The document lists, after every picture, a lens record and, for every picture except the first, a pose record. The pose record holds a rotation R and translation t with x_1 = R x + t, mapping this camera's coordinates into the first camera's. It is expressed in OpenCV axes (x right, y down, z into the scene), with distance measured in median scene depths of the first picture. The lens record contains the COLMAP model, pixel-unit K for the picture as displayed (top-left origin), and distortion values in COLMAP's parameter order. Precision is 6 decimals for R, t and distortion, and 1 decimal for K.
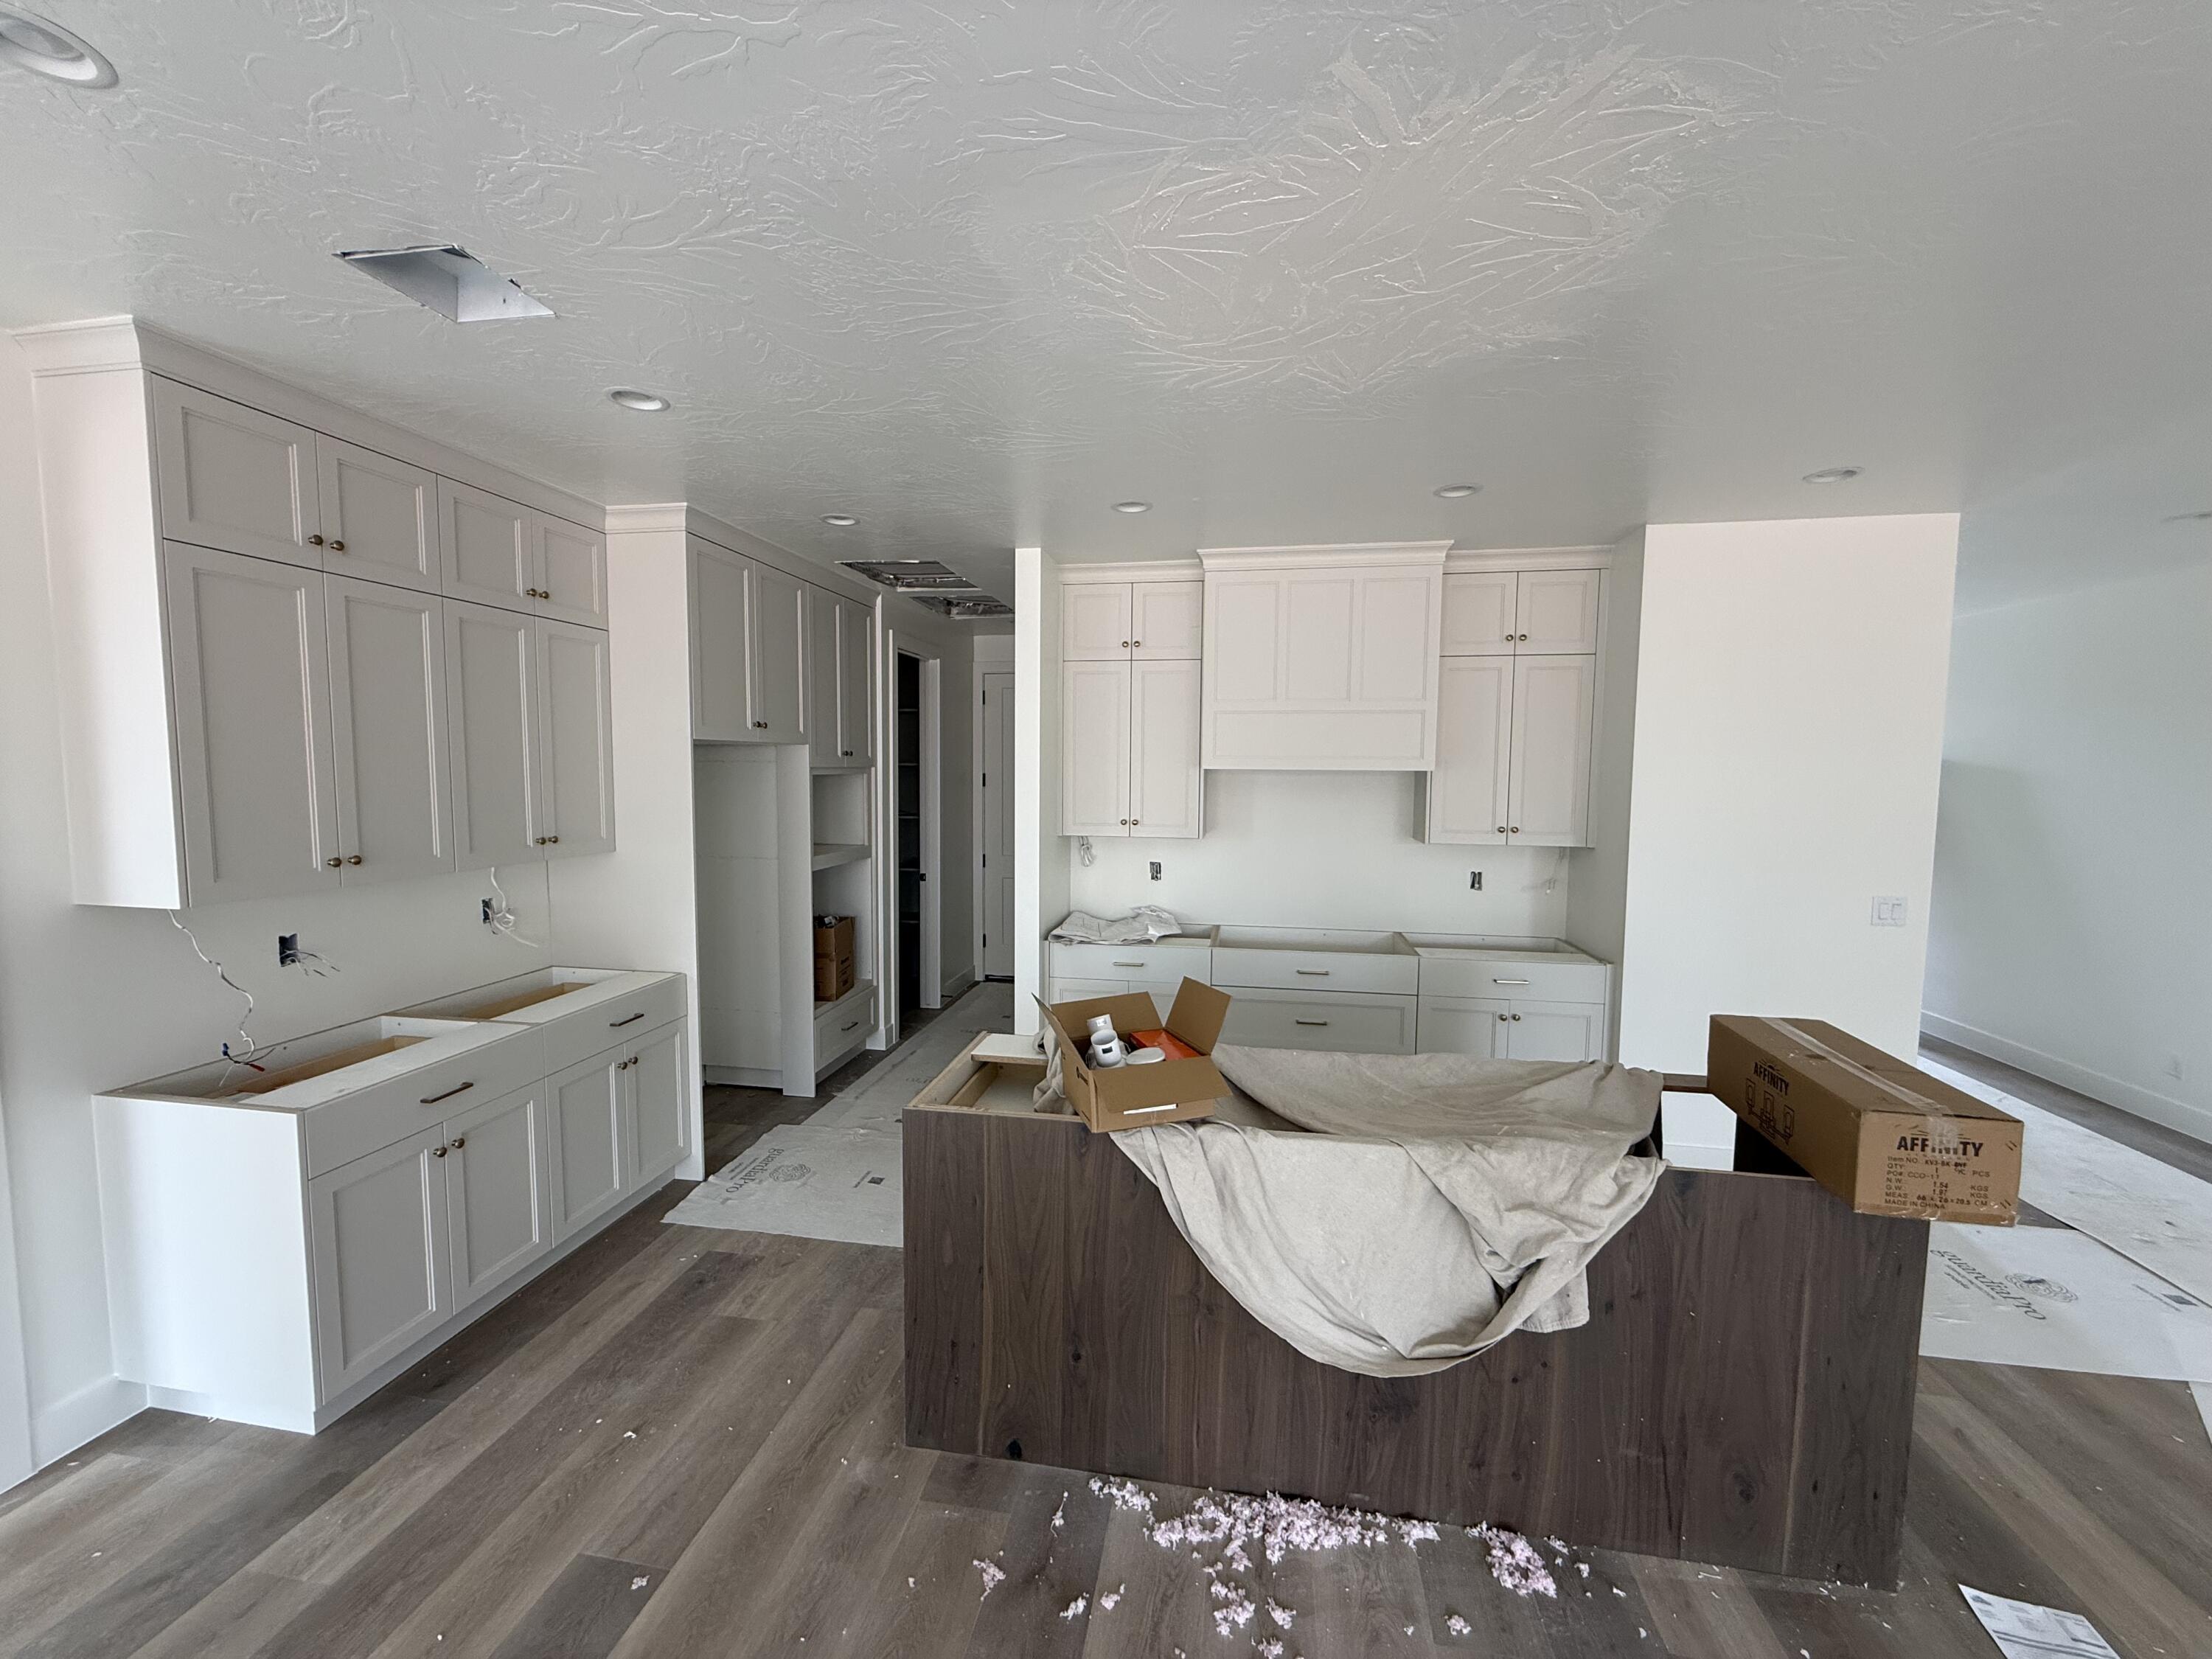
lens RADIAL K [[882.3, 0, 1098.3], [0, 882.3, 833.6], [0, 0, 1]] dist [-0.000425, -0.000005]
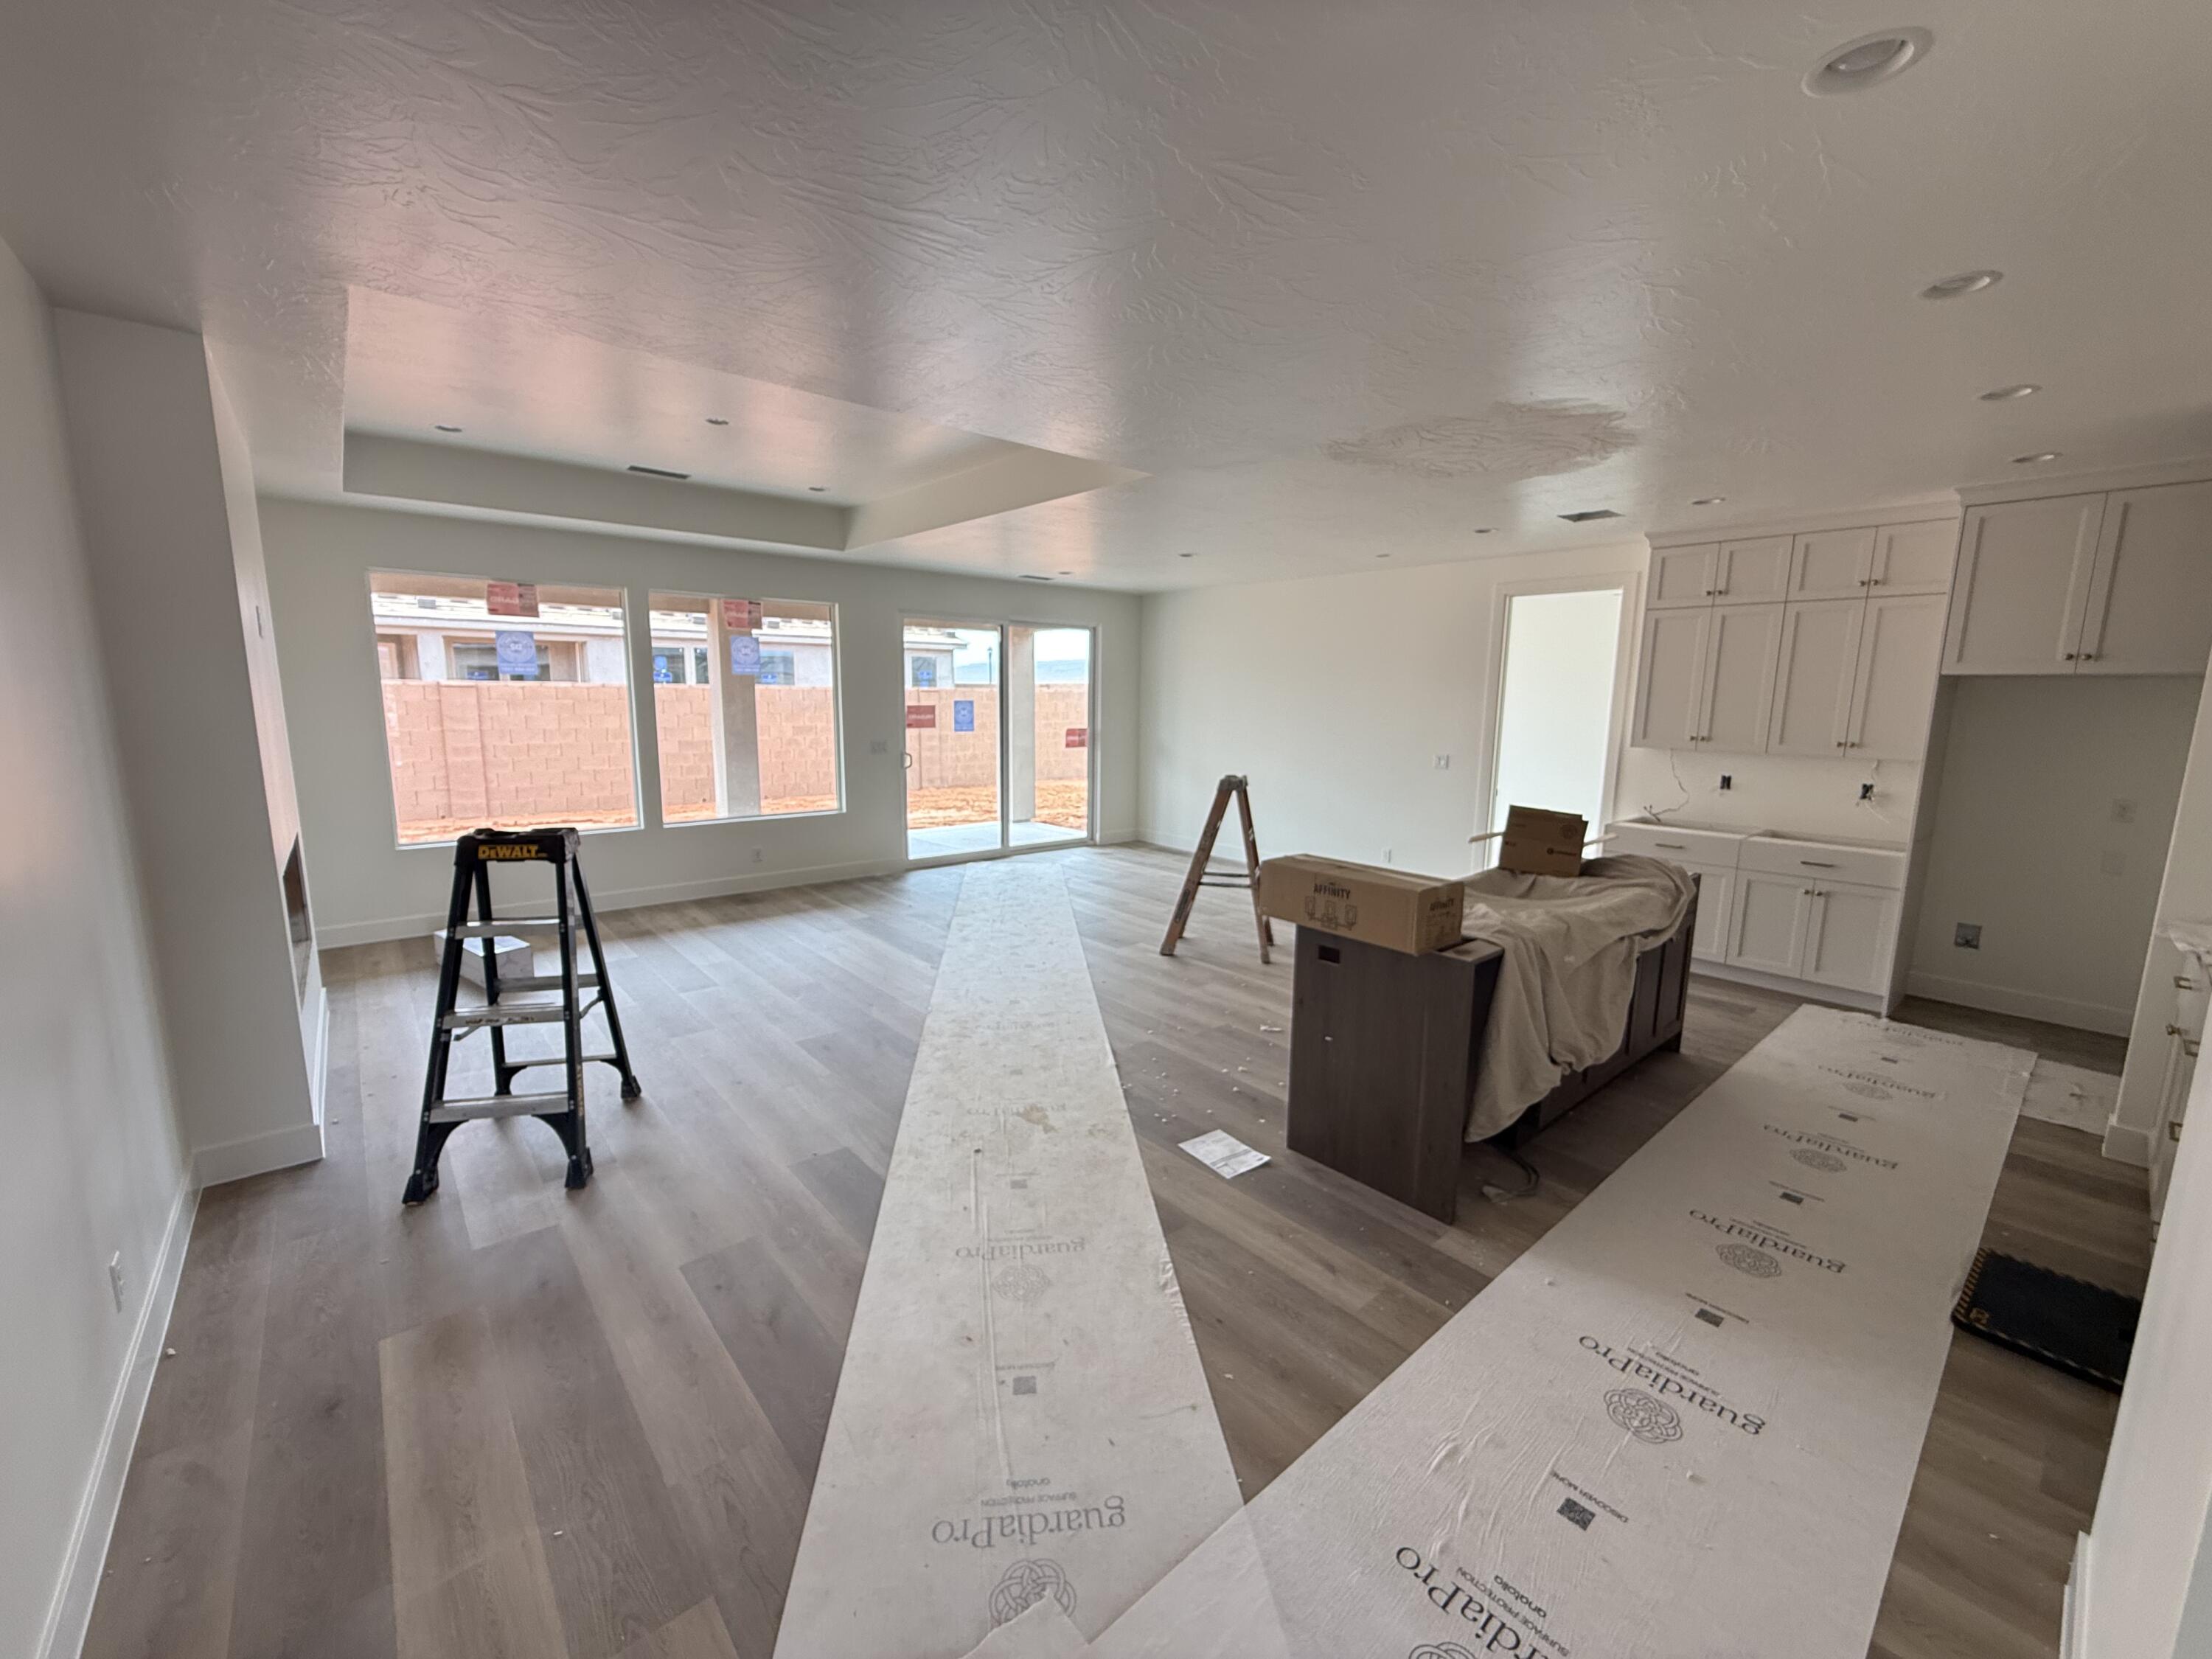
lens RADIAL K [[882.3, 0, 1098.3], [0, 882.3, 833.6], [0, 0, 1]] dist [-0.000425, -0.000005]
pose [[-0.632450, 0.111006, -0.766606, 2.393427], [-0.073833, 0.976533, 0.202316, -0.094208], [0.771074, 0.184556, -0.609413, 1.640083]]
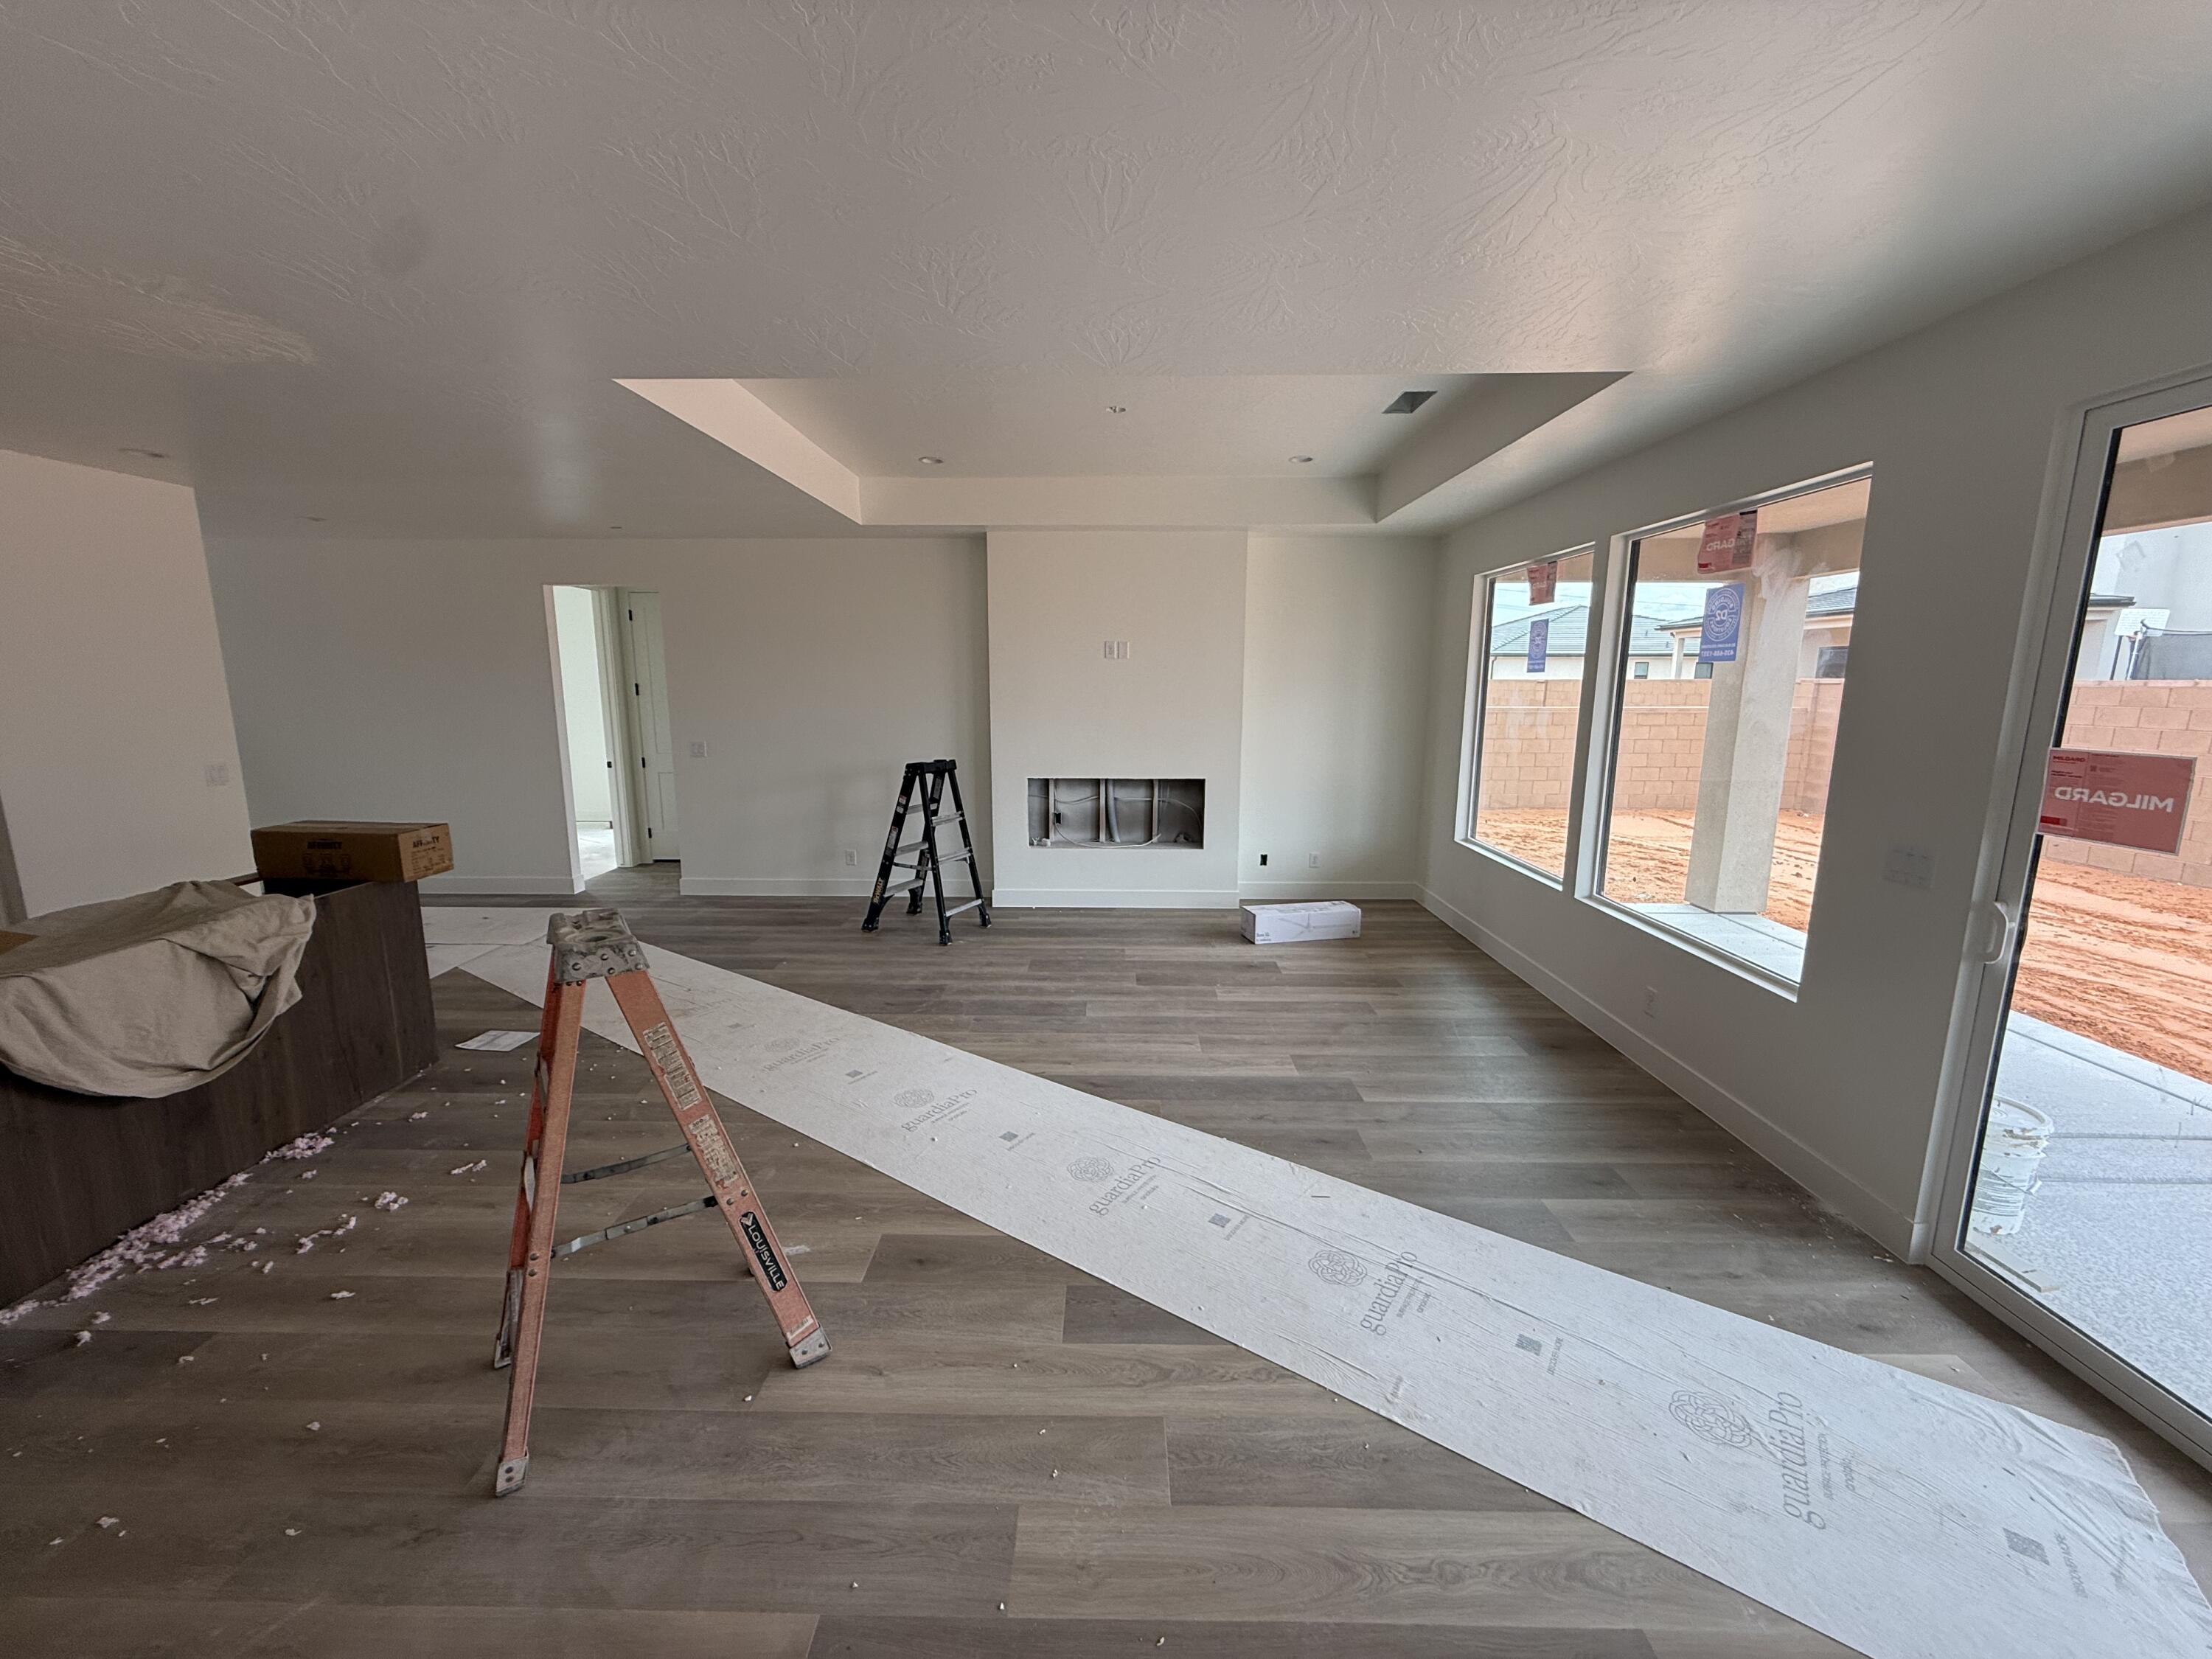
lens RADIAL K [[882.3, 0, 1098.3], [0, 882.3, 833.6], [0, 0, 1]] dist [-0.000425, -0.000005]
pose [[-0.154000, -0.180131, 0.971513, -1.294723], [0.072272, 0.978555, 0.192893, 0.021354], [-0.985424, 0.099919, -0.137678, -0.329318]]
